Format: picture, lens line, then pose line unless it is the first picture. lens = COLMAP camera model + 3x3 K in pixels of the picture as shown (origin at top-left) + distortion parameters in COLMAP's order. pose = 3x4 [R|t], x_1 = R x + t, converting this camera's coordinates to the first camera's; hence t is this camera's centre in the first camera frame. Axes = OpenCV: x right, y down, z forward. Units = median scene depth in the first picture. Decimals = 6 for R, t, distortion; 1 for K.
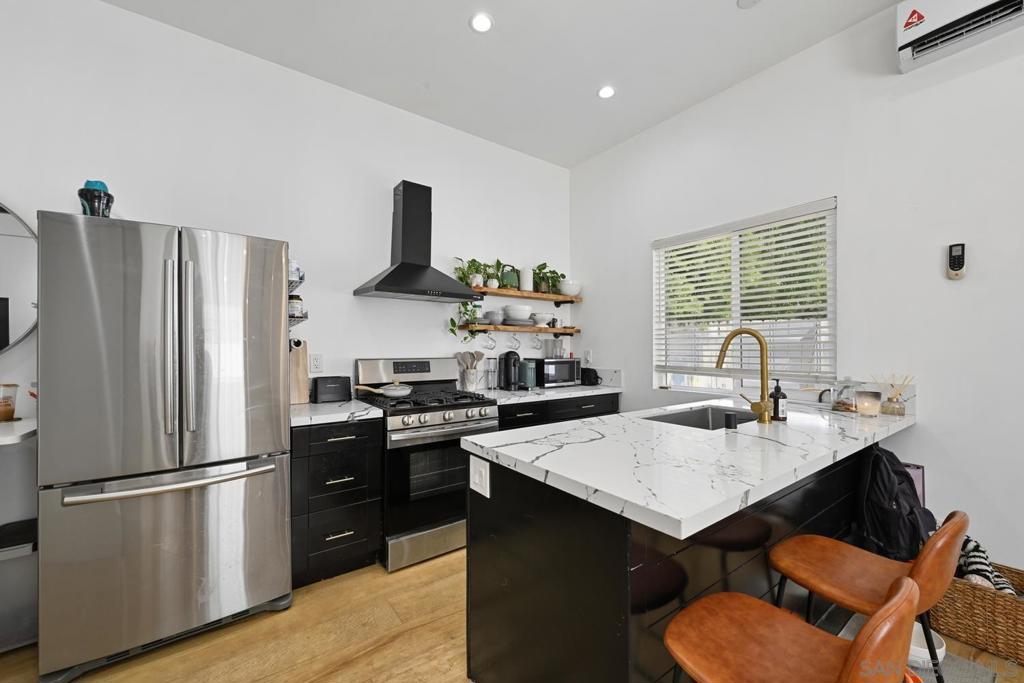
lens RADIAL K [[400.4, 0, 515.2], [0, 400.4, 346.3], [0, 0, 1]] dist [0.001507, 0.000076]
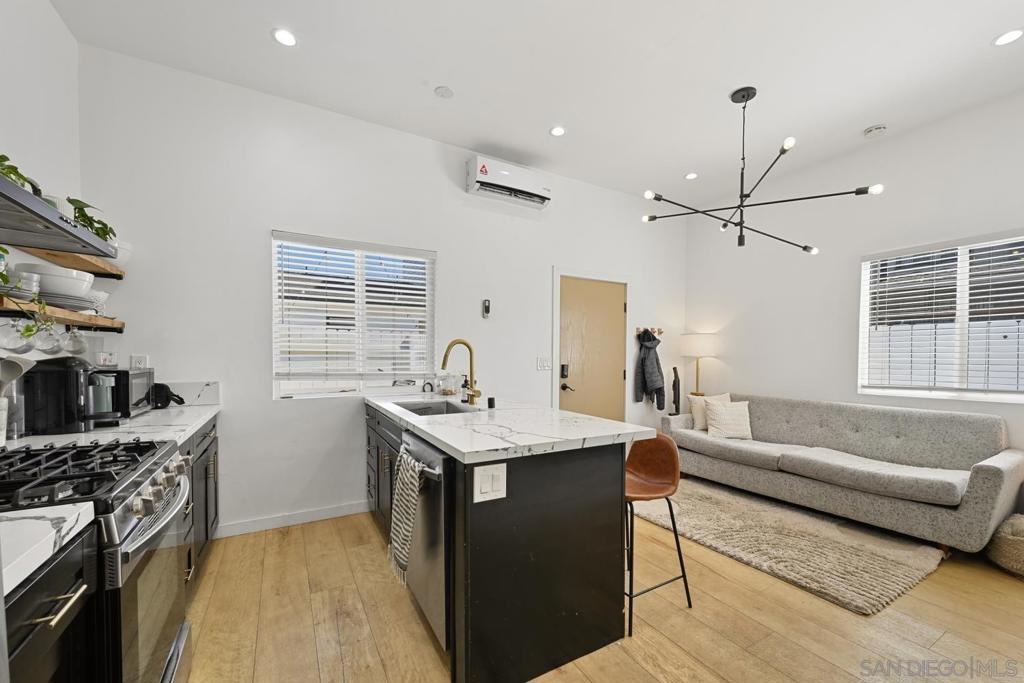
lens RADIAL K [[409.3, 0, 515.6], [0, 409.3, 366.4], [0, 0, 1]] dist [0.001188, 0.000082]
pose [[0.120872, -0.024160, 0.992374, -0.536210], [-0.007539, 0.999653, 0.025255, 0.007377], [-0.992640, -0.010534, 0.120647, 0.412663]]
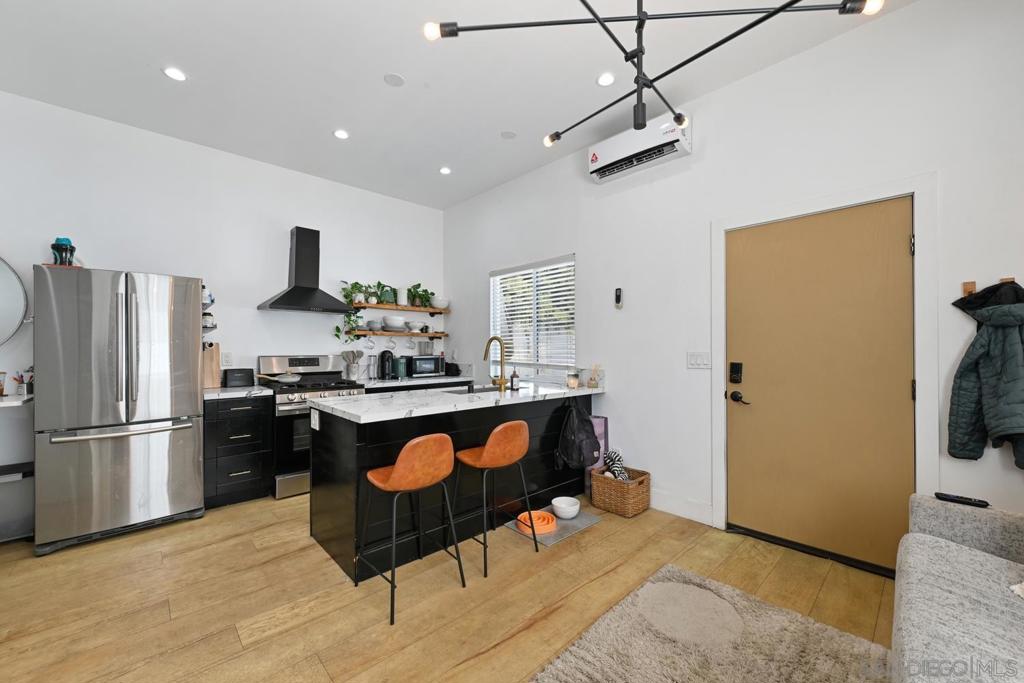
lens RADIAL K [[400.4, 0, 515.2], [0, 400.4, 346.3], [0, 0, 1]] dist [0.001507, 0.000076]
pose [[0.992765, 0.000302, 0.120073, 0.293383], [-0.000259, 1.000000, -0.000368, -0.001594], [-0.120073, 0.000334, 0.992765, -0.443878]]
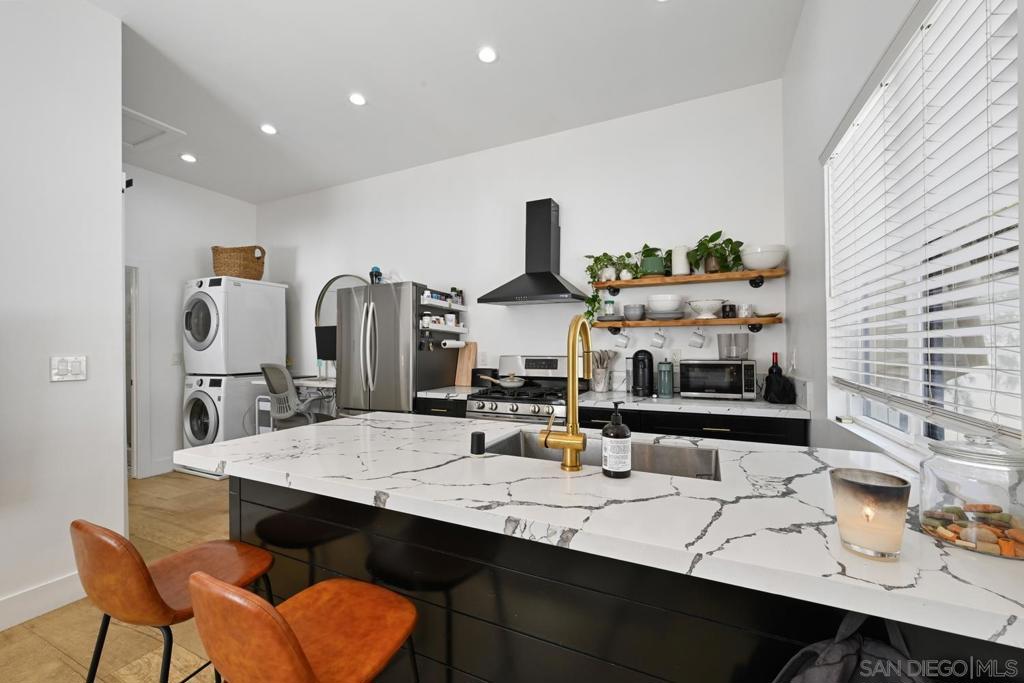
lens RADIAL K [[400.4, 0, 515.2], [0, 400.4, 346.3], [0, 0, 1]] dist [0.001507, 0.000076]
pose [[0.479597, -0.006537, -0.877465, 0.695063], [0.008923, 0.999957, -0.002573, 0.004614], [0.877444, -0.006595, 0.479635, 0.397976]]
